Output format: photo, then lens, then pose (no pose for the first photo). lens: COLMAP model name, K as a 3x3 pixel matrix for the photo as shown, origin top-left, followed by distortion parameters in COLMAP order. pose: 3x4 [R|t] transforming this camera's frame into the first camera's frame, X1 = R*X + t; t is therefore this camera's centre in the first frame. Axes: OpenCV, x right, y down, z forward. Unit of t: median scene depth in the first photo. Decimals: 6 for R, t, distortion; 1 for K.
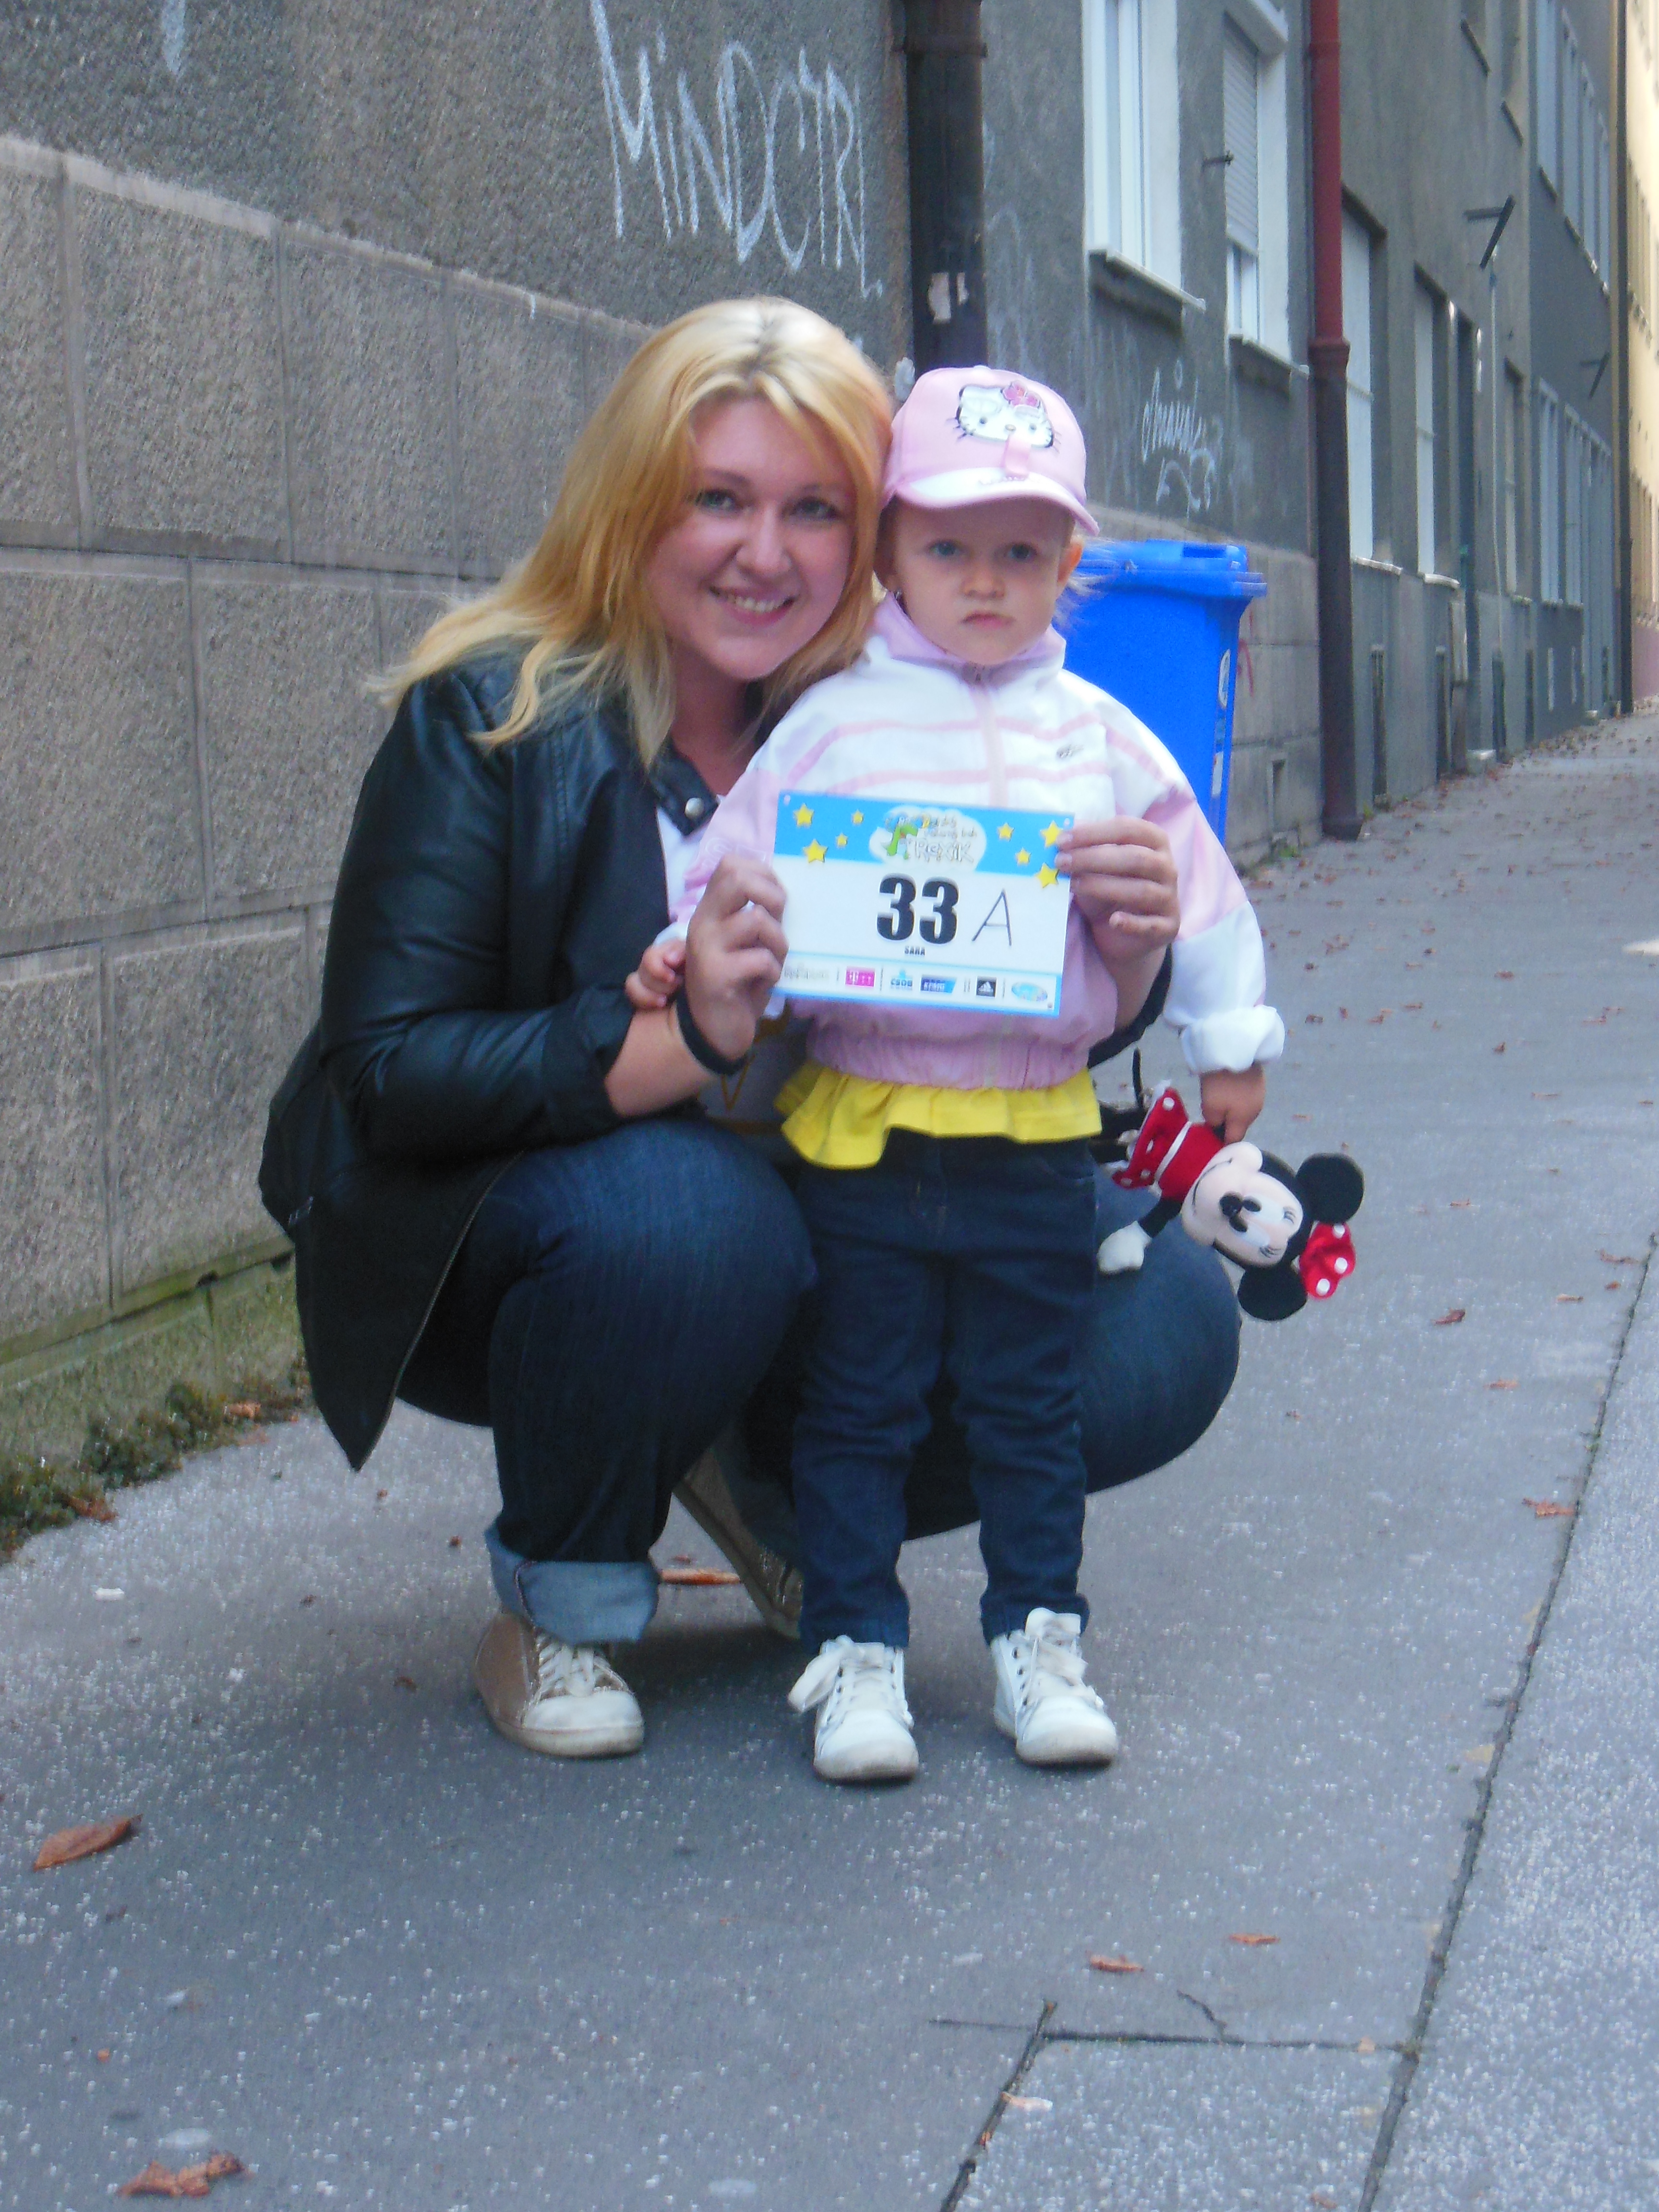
lens RADIAL K [[4316.6, 0, 829.5], [0, 4316.6, 1106.0], [0, 0, 1]] dist [0.047003, 0.164429]
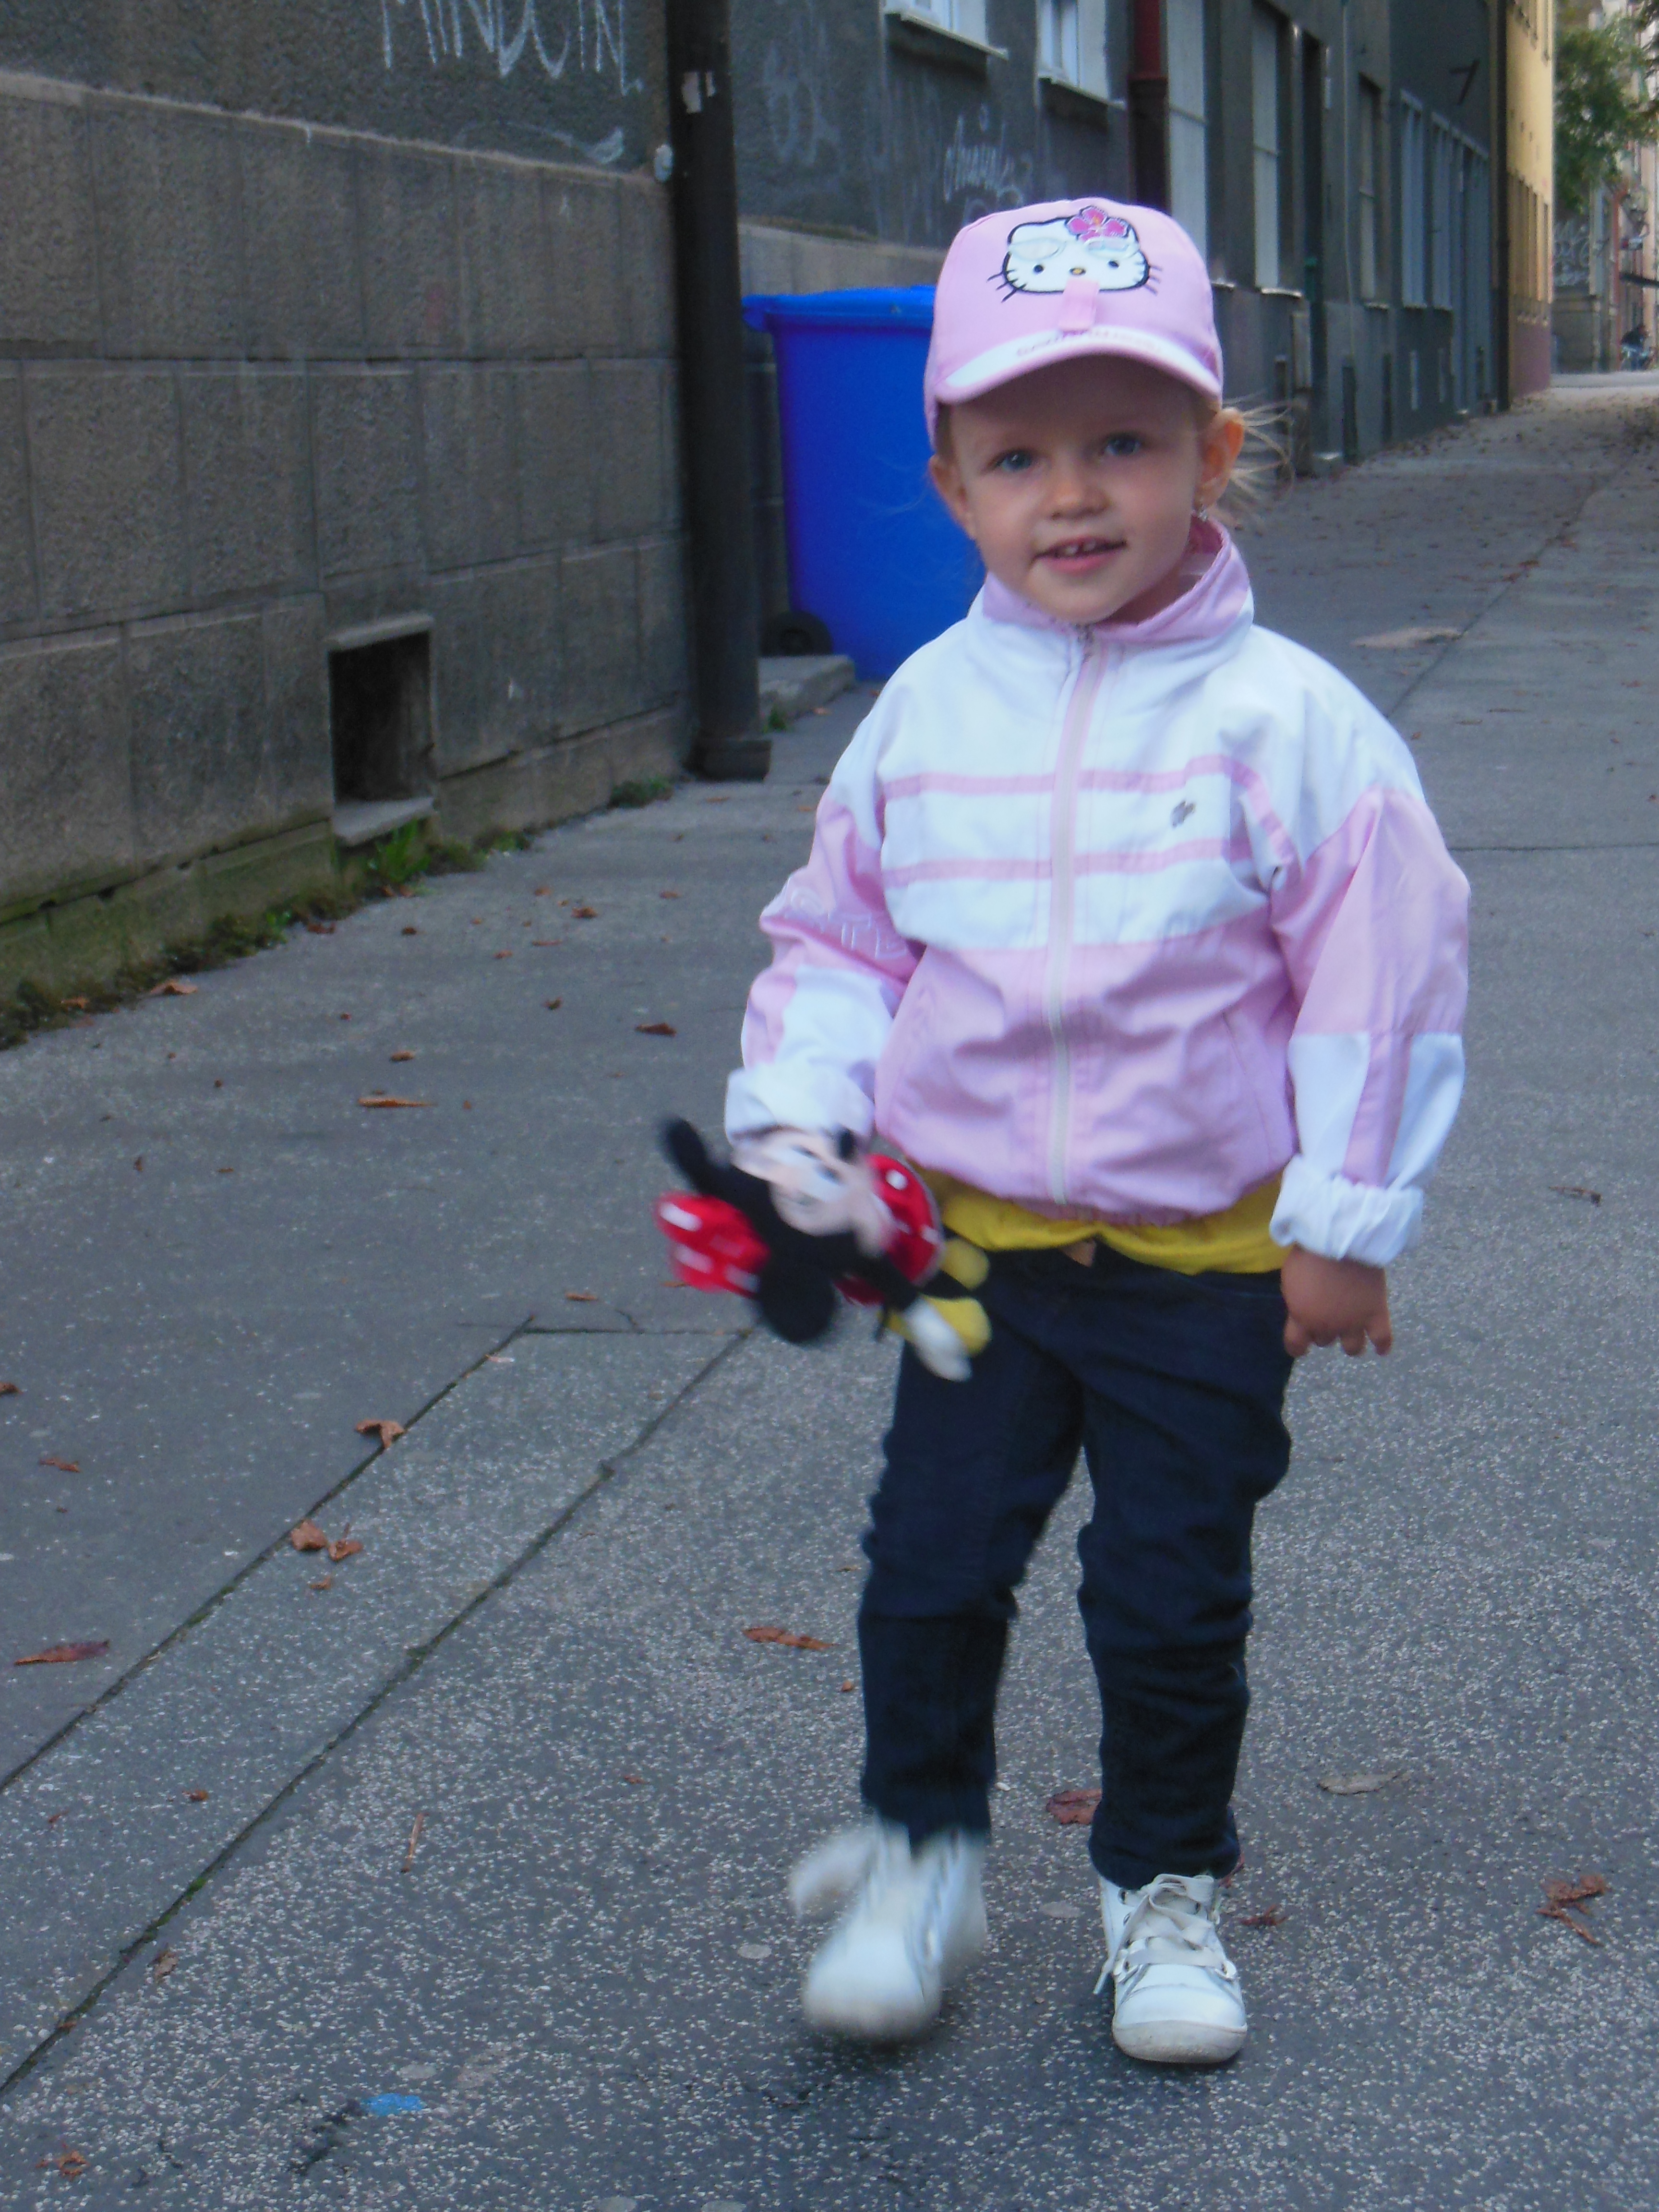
lens RADIAL K [[4305.3, 0, 829.5], [0, 4305.3, 1106.0], [0, 0, 1]] dist [0.012939, 0.287254]
pose [[0.999882, -0.009761, 0.011858, 0.071931], [0.008903, 0.997485, 0.070320, 0.009537], [-0.012515, -0.070206, 0.997454, -0.295876]]
